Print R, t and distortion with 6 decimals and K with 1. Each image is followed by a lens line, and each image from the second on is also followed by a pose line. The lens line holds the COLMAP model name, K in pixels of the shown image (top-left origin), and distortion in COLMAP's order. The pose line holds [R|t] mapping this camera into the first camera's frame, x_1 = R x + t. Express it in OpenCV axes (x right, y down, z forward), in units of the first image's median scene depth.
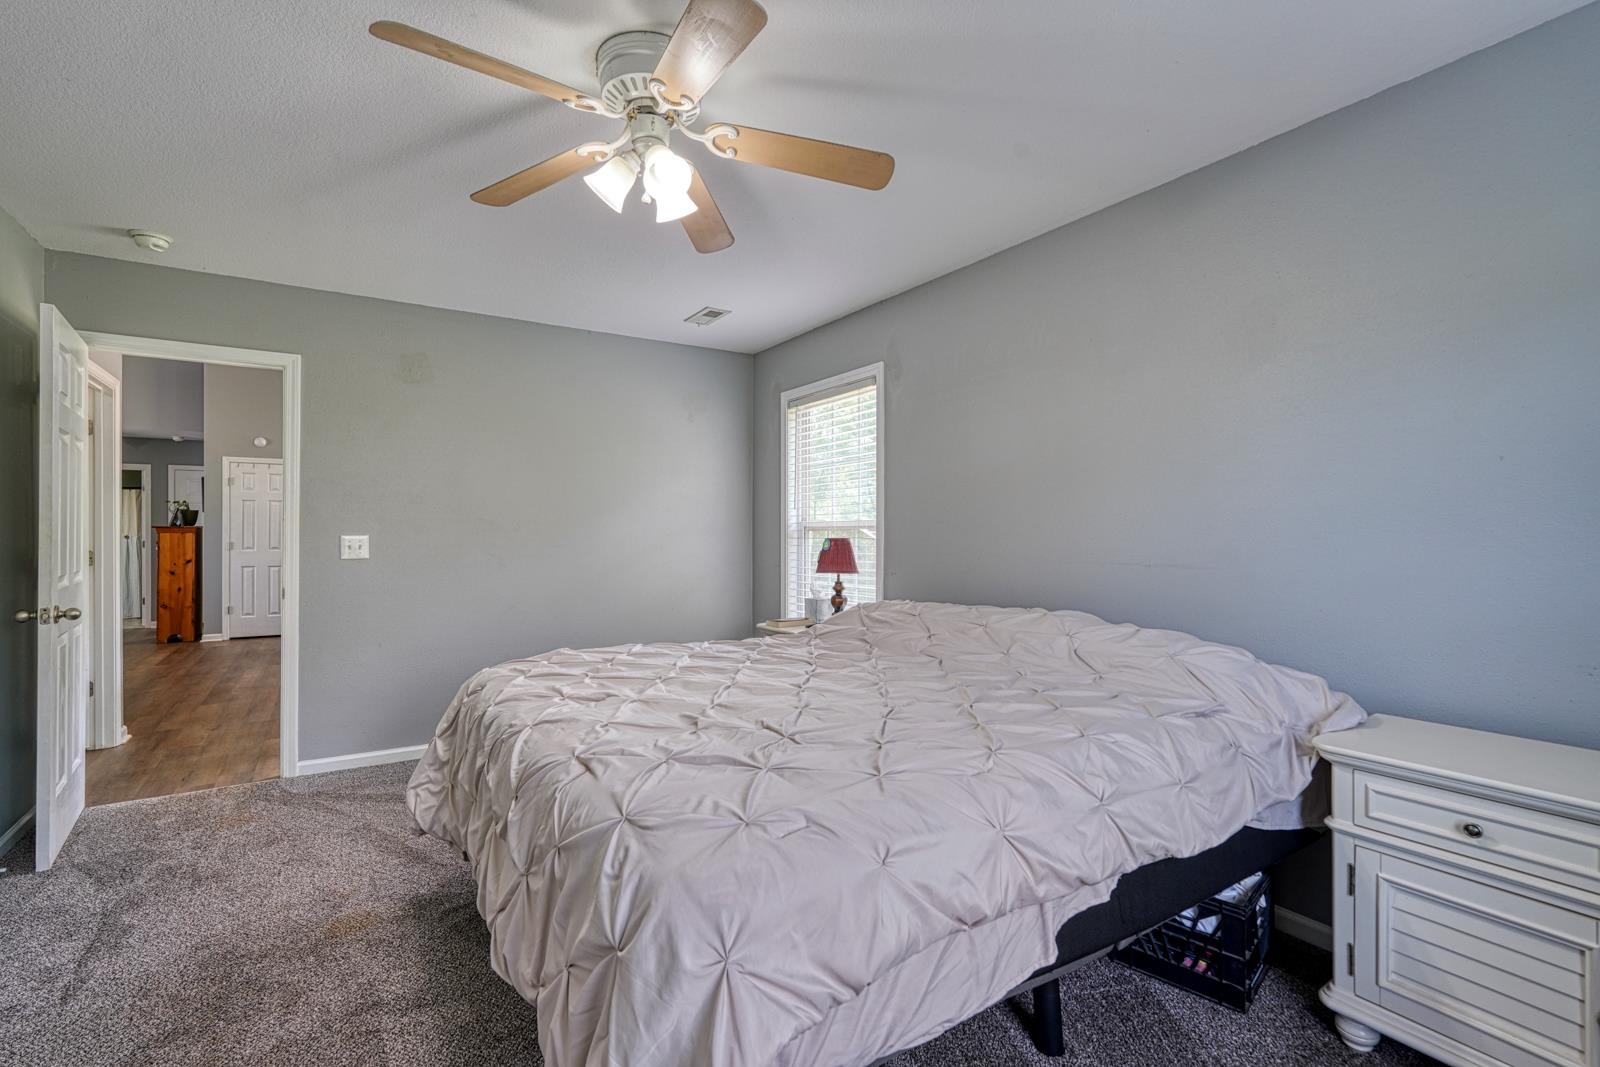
lens RADIAL K [[744.4, 0, 796.8], [0, 744.4, 538.0], [0, 0, 1]] dist [-0.002405, -0.000470]
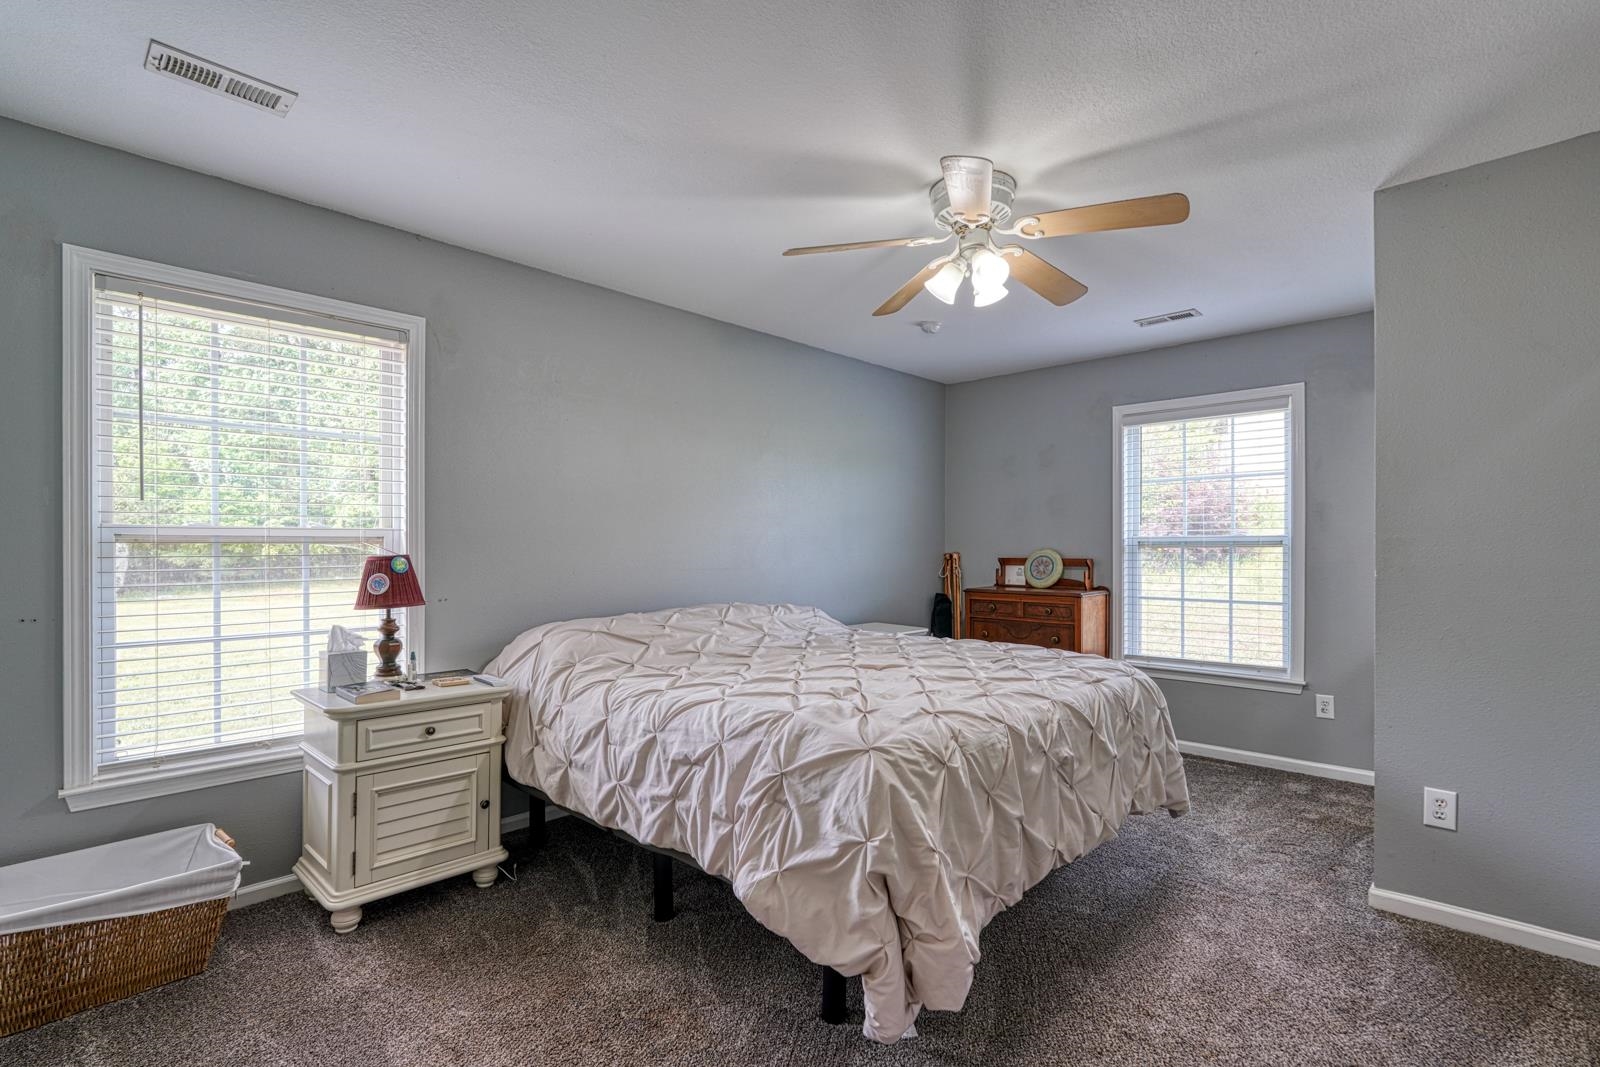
lens RADIAL K [[744.4, 0, 796.8], [0, 744.4, 538.0], [0, 0, 1]] dist [-0.002405, -0.000470]
pose [[-0.236249, 0.002472, 0.971689, -0.689586], [0.004030, 0.999991, -0.001564, -0.012634], [-0.971684, 0.003547, -0.236257, 0.799028]]
